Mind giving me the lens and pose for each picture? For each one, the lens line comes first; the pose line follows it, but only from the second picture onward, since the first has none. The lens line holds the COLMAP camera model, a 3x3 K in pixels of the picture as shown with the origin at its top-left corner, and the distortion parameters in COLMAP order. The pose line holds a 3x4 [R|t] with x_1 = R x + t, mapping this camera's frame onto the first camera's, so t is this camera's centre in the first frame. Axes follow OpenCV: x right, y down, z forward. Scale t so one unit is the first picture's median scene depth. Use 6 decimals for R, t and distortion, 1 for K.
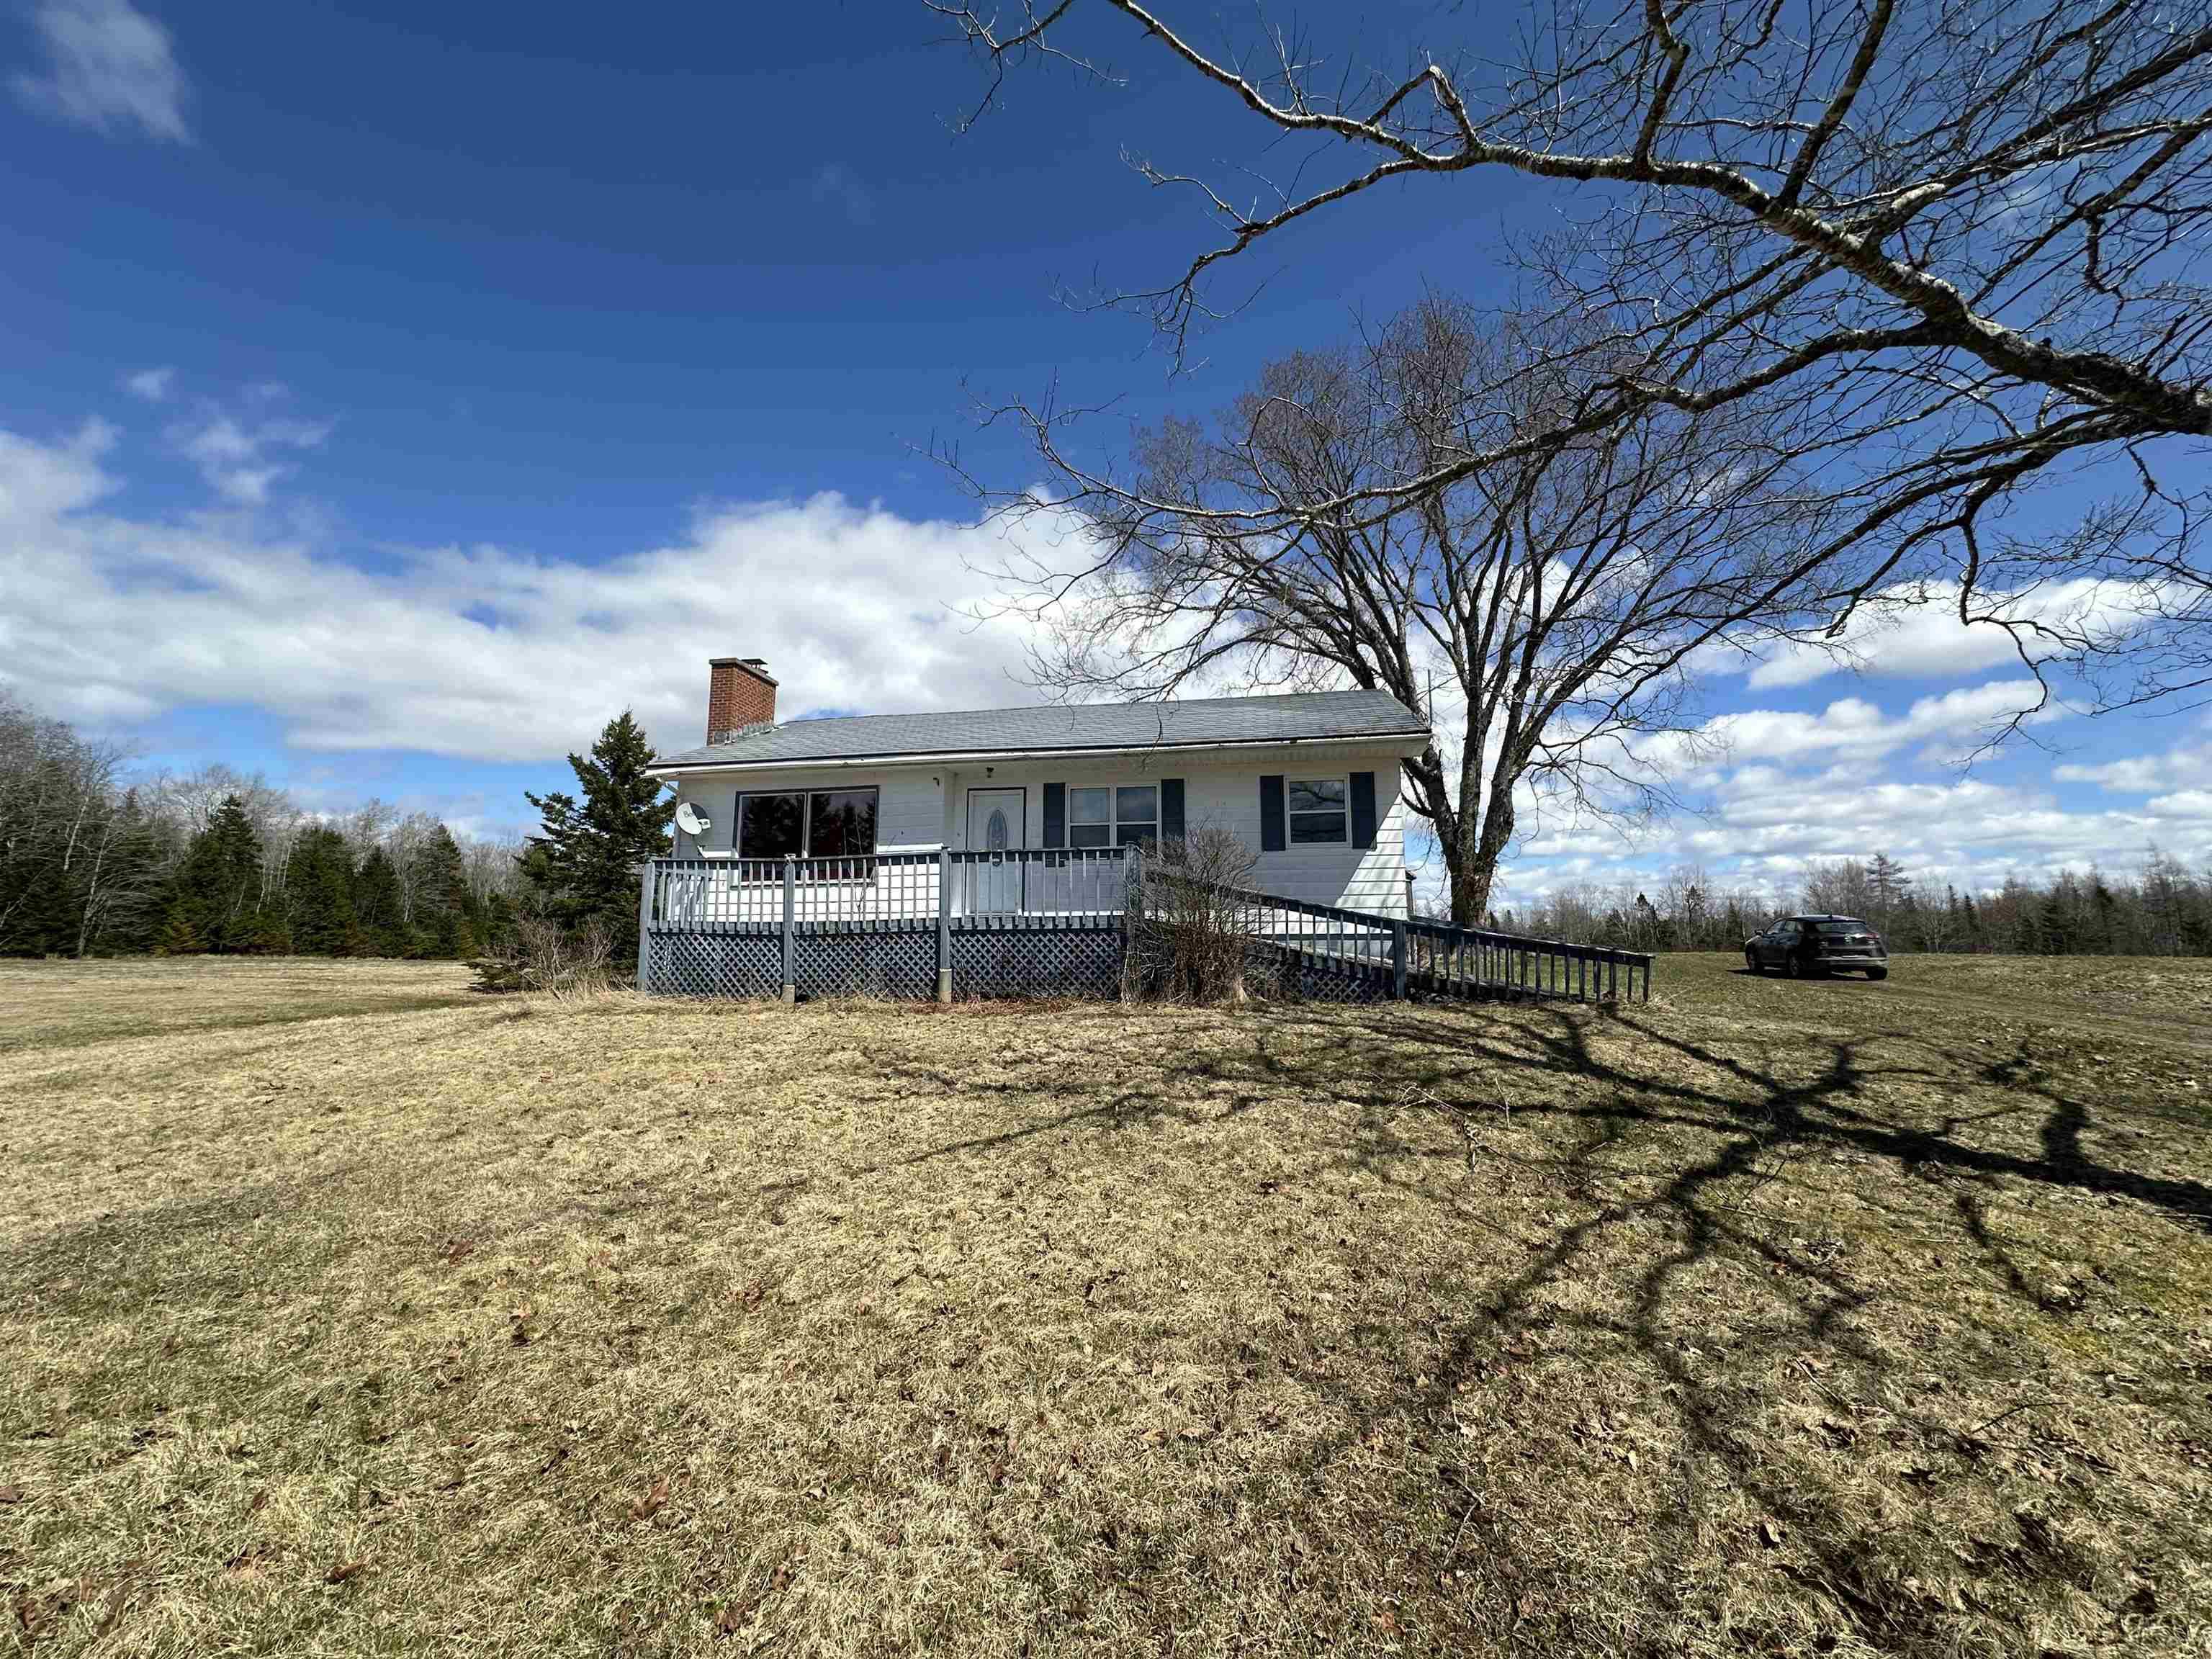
lens RADIAL K [[879.4, 0, 1102.1], [0, 879.4, 831.9], [0, 0, 1]] dist [-0.001593, -0.000191]
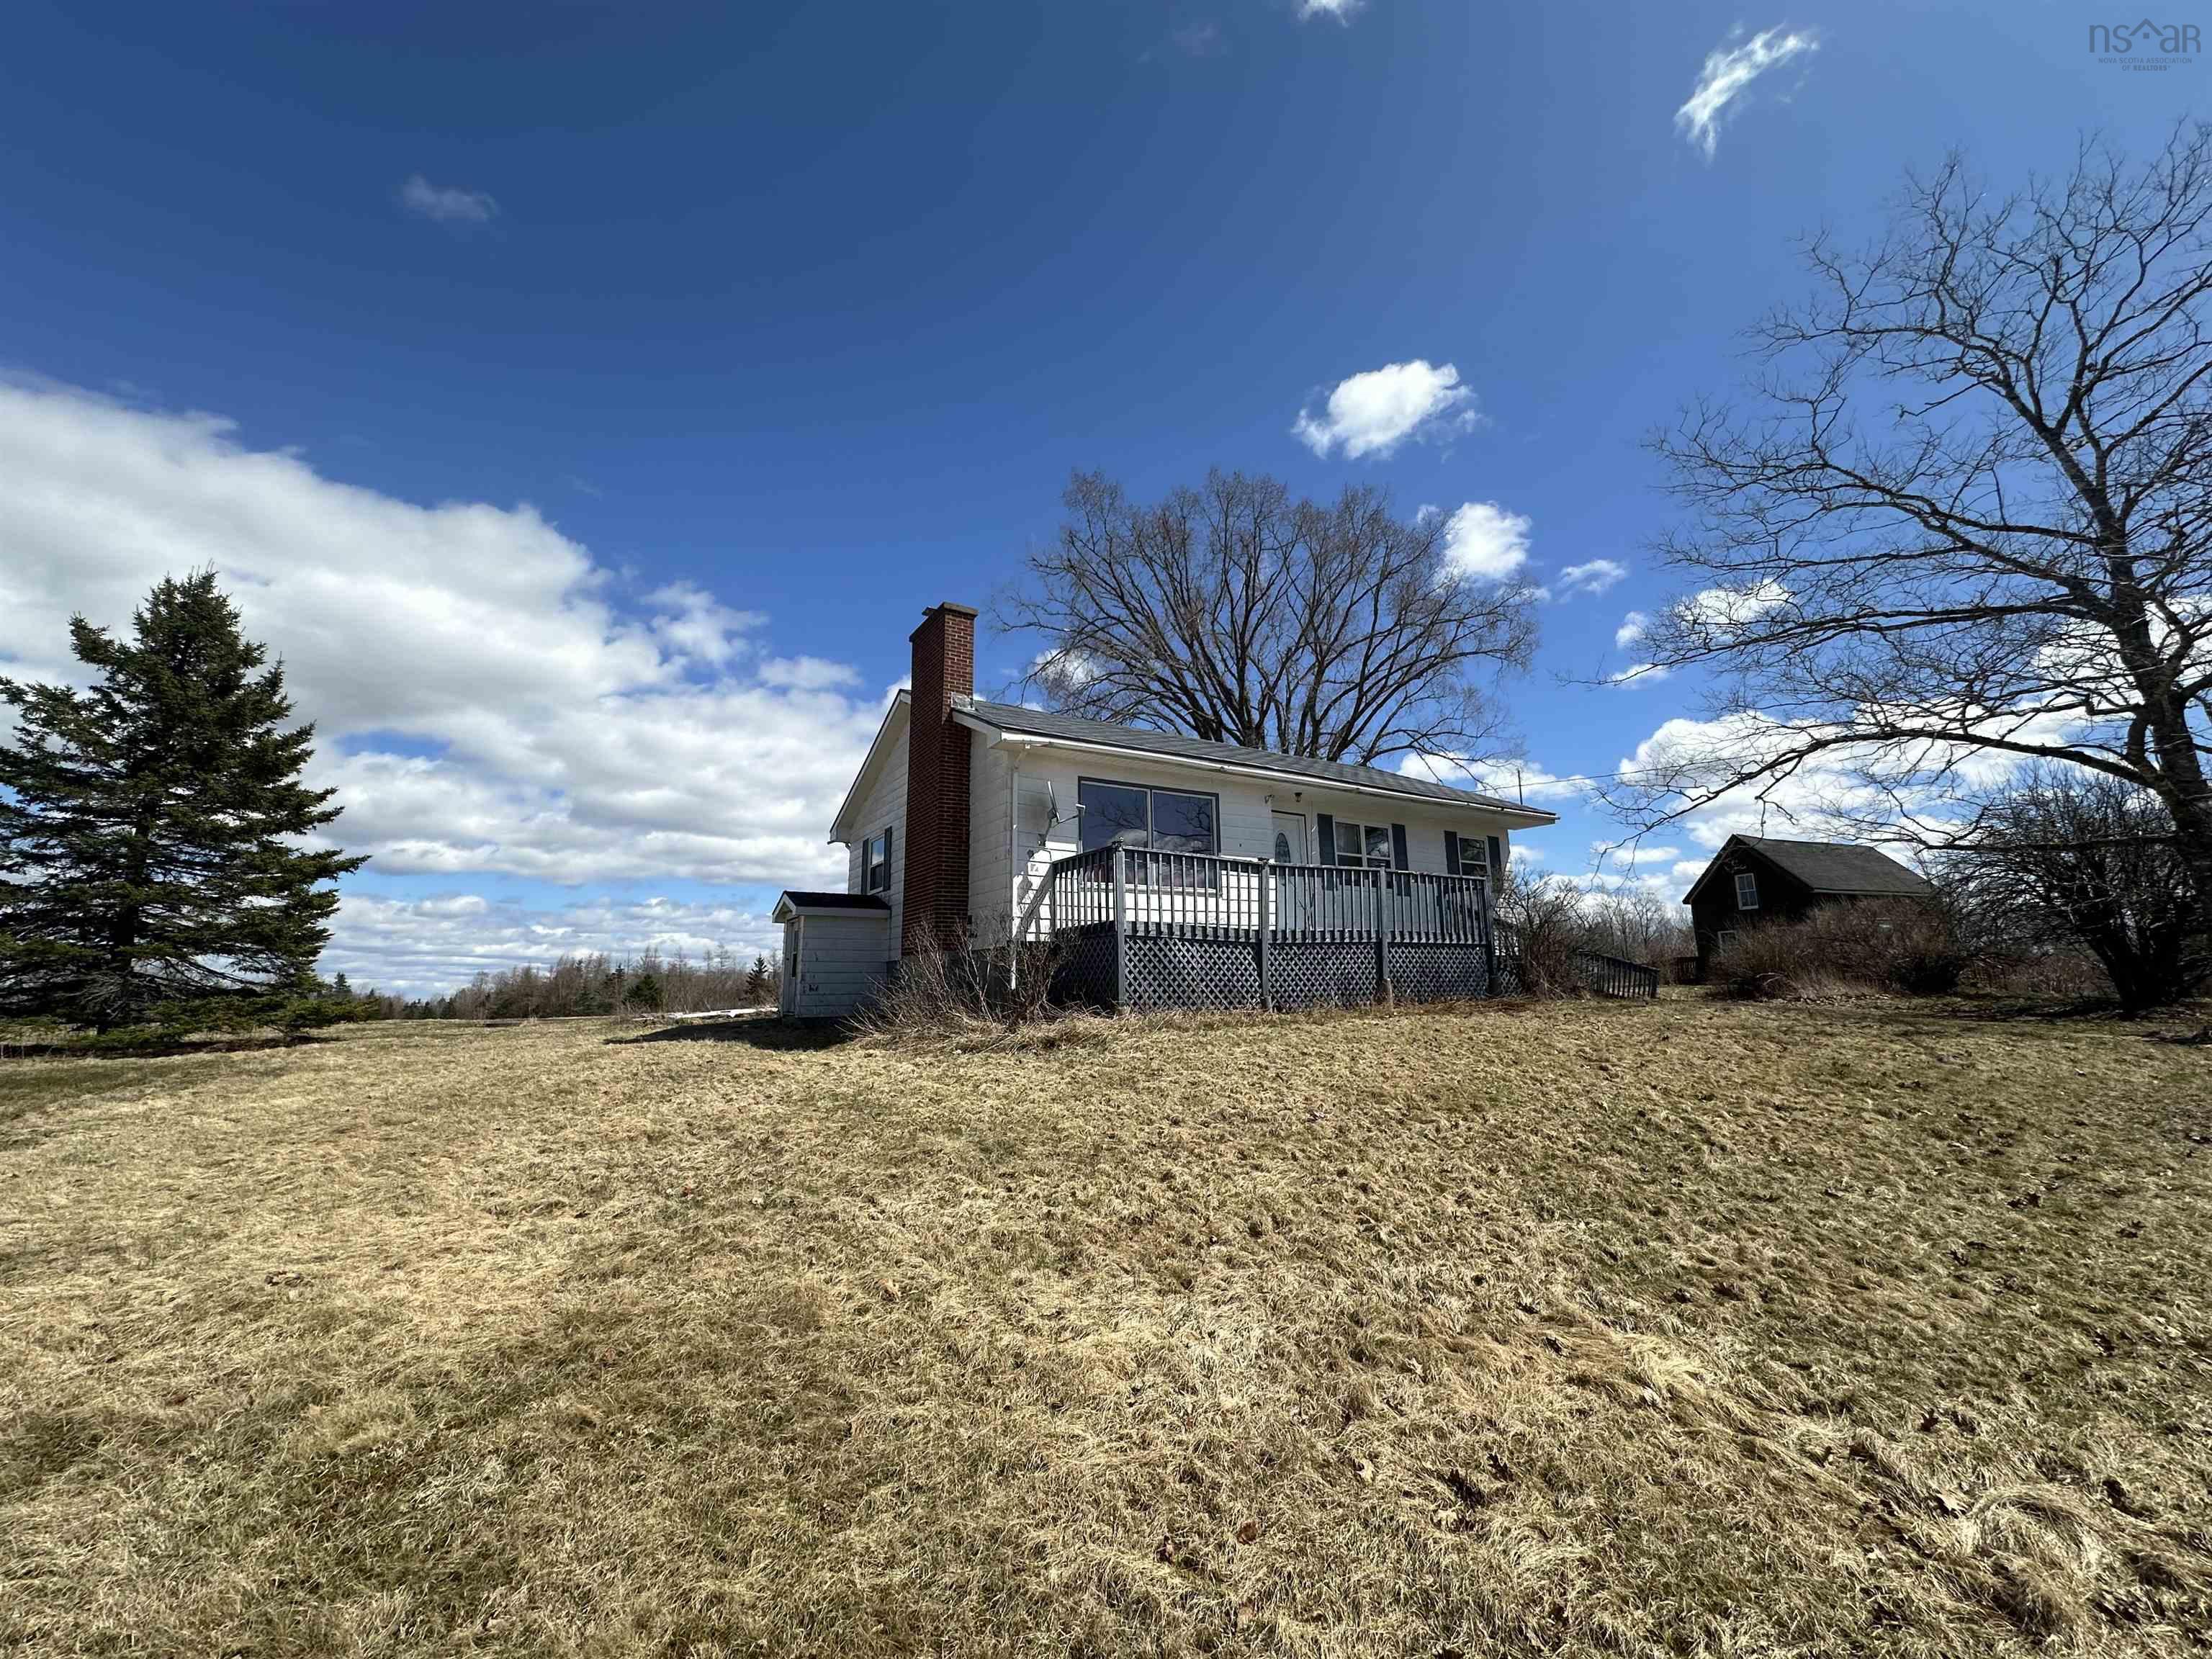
lens RADIAL K [[879.4, 0, 1117.2], [0, 879.4, 826.0], [0, 0, 1]] dist [-0.001593, -0.000191]
pose [[0.734756, 0.116870, 0.668188, -1.039220], [-0.076071, 0.993029, -0.090038, 0.083492], [-0.674053, 0.015326, 0.738524, 0.373233]]
